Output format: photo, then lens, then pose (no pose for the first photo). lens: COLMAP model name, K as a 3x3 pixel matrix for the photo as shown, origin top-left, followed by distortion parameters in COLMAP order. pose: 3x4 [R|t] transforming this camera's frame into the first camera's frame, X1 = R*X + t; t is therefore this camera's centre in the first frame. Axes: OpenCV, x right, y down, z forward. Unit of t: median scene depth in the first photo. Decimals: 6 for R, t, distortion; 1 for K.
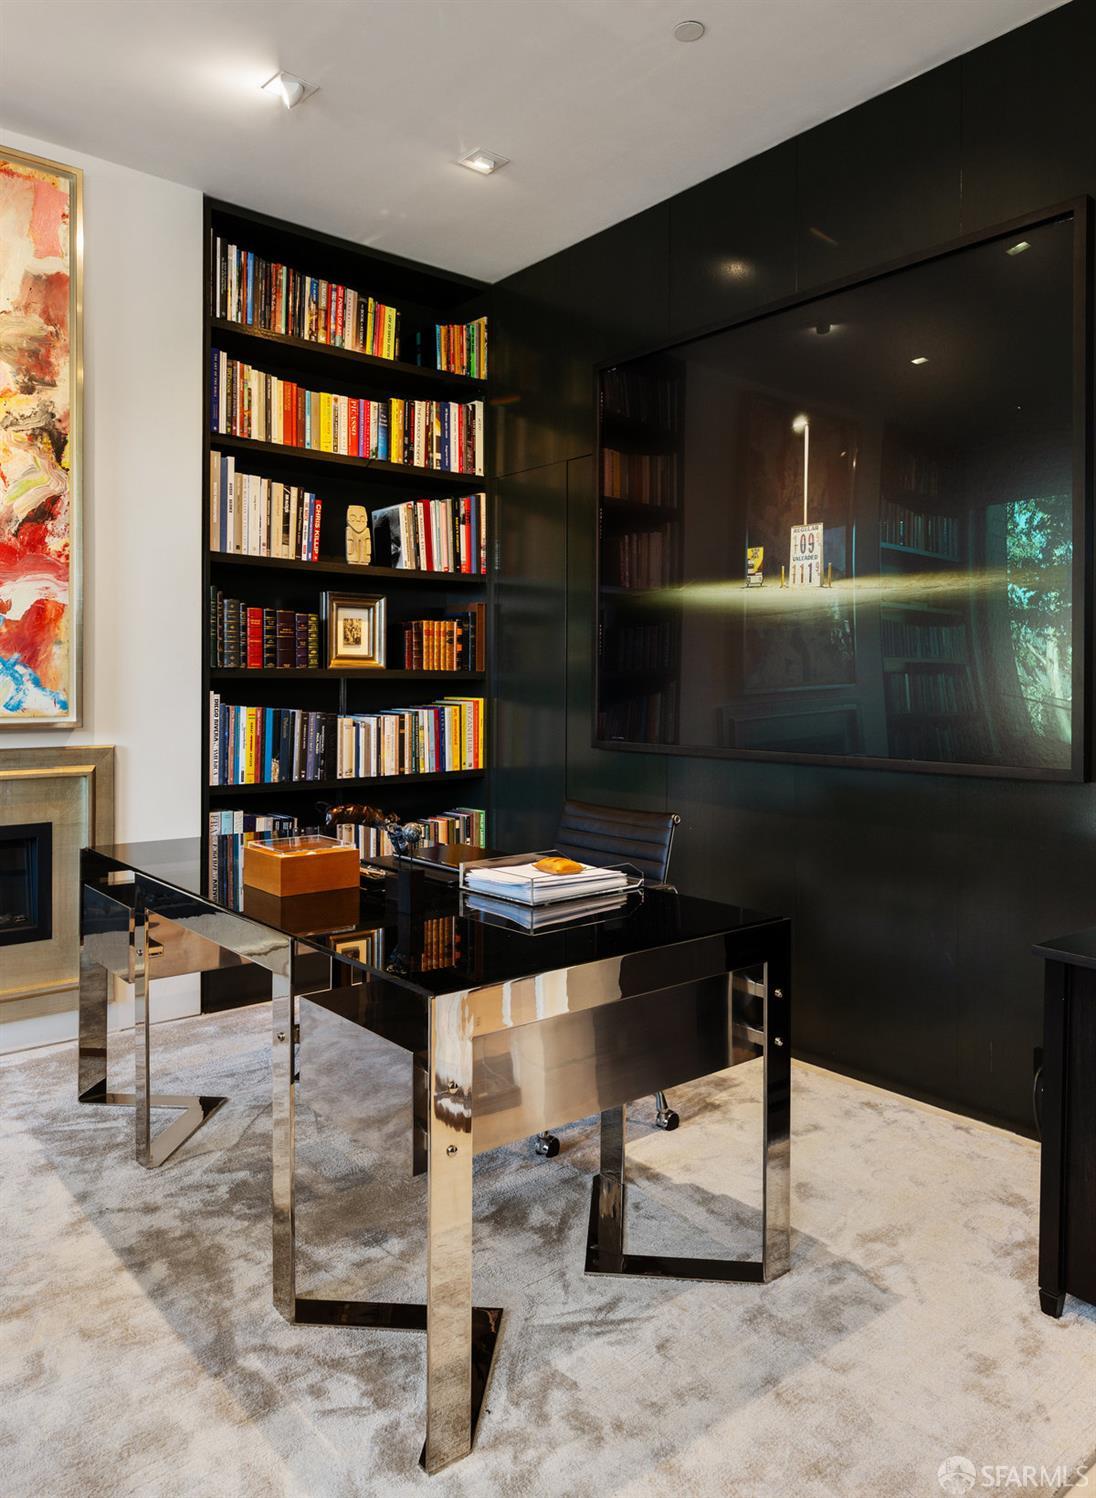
lens RADIAL K [[1037.7, 0, 547.7], [0, 1037.7, 689.5], [0, 0, 1]] dist [-0.000123, 0.001470]
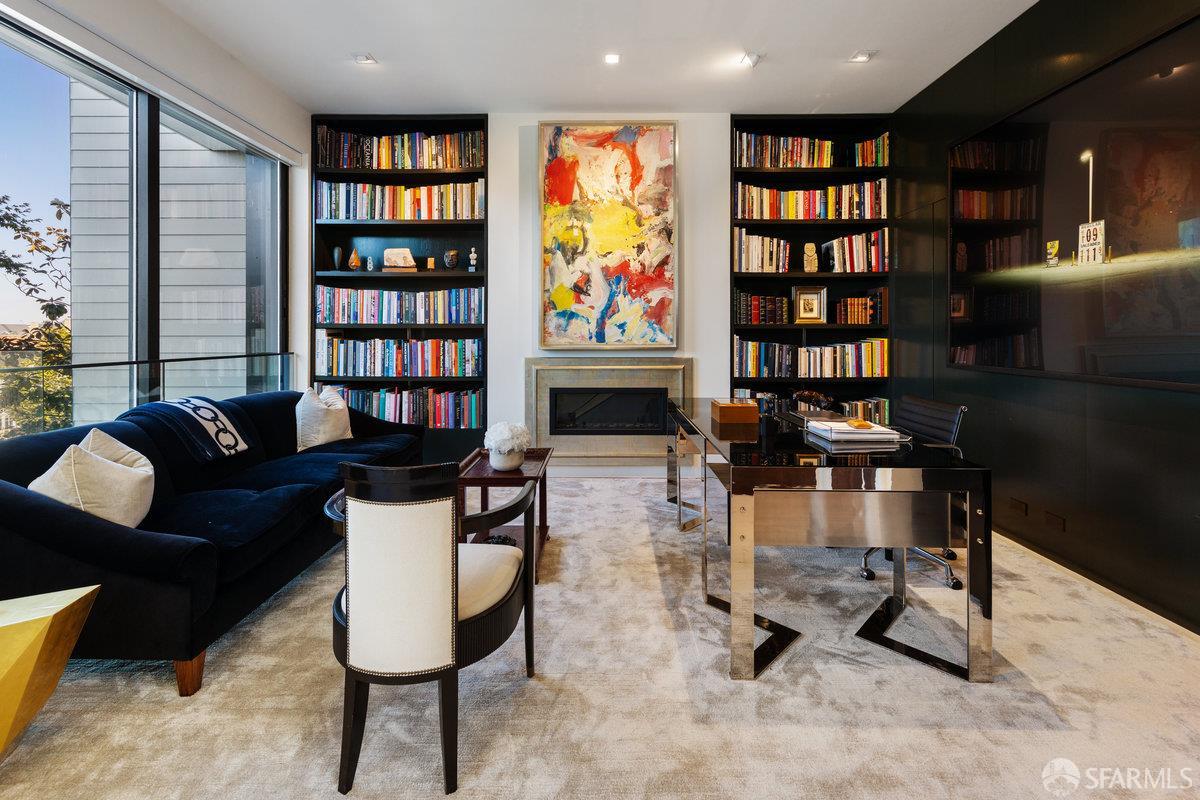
lens RADIAL K [[497.5, 0, 600.4], [0, 497.5, 332.9], [0, 0, 1]] dist [-0.000214, -0.000080]
pose [[0.763760, -0.003746, -0.645489, 0.144837], [-0.000646, 0.999978, -0.006566, 0.005081], [0.645500, 0.005432, 0.763741, -0.004794]]
